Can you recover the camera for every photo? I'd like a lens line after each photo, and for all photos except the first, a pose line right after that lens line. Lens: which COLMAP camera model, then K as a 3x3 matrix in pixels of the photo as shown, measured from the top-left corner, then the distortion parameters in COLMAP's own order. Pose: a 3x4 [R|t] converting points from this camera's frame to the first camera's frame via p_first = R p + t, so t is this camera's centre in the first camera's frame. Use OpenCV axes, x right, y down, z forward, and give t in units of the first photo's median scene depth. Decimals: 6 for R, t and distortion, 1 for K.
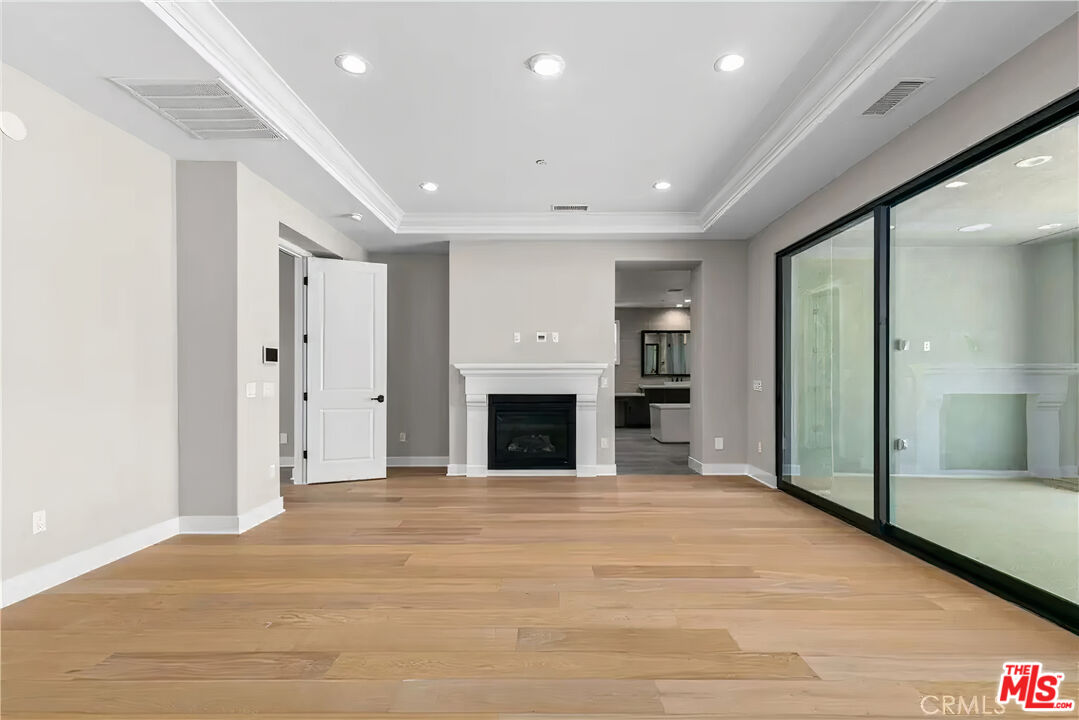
lens RADIAL K [[483.5, 0, 544.7], [0, 483.5, 367.3], [0, 0, 1]] dist [0.000365, -0.000102]
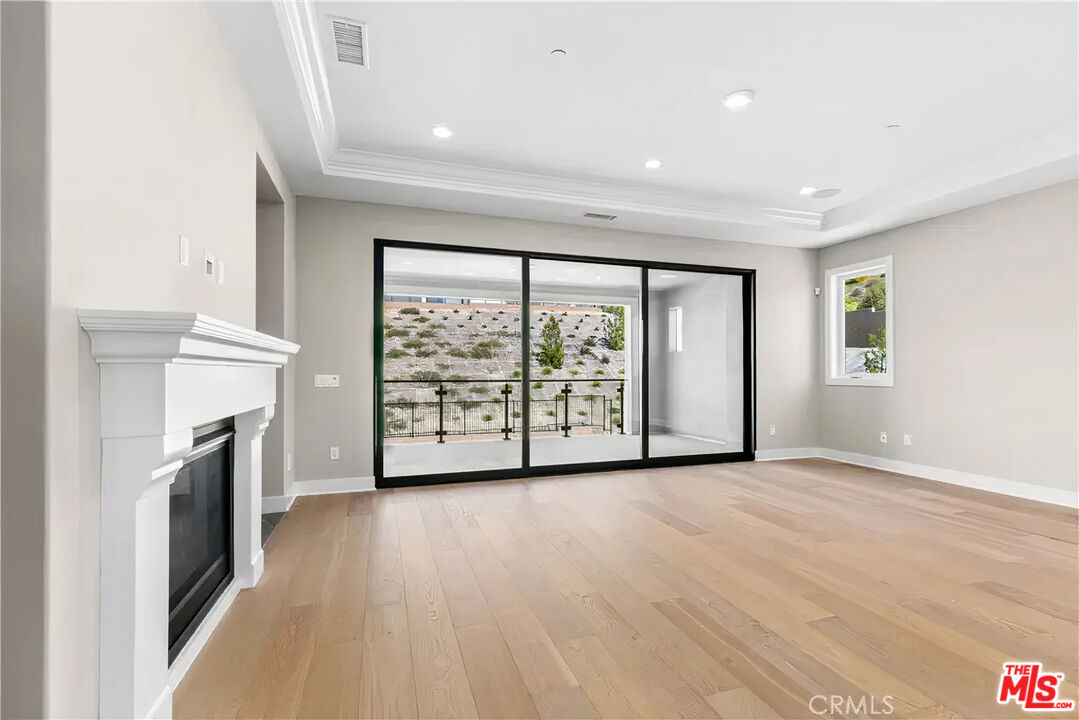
lens RADIAL K [[483.5, 0, 544.7], [0, 483.5, 367.3], [0, 0, 1]] dist [0.000365, -0.000102]
pose [[-0.319417, 0.009287, 0.947569, -0.760612], [-0.015903, 0.999759, -0.015159, 0.032786], [-0.947481, -0.019911, -0.319192, 1.471310]]
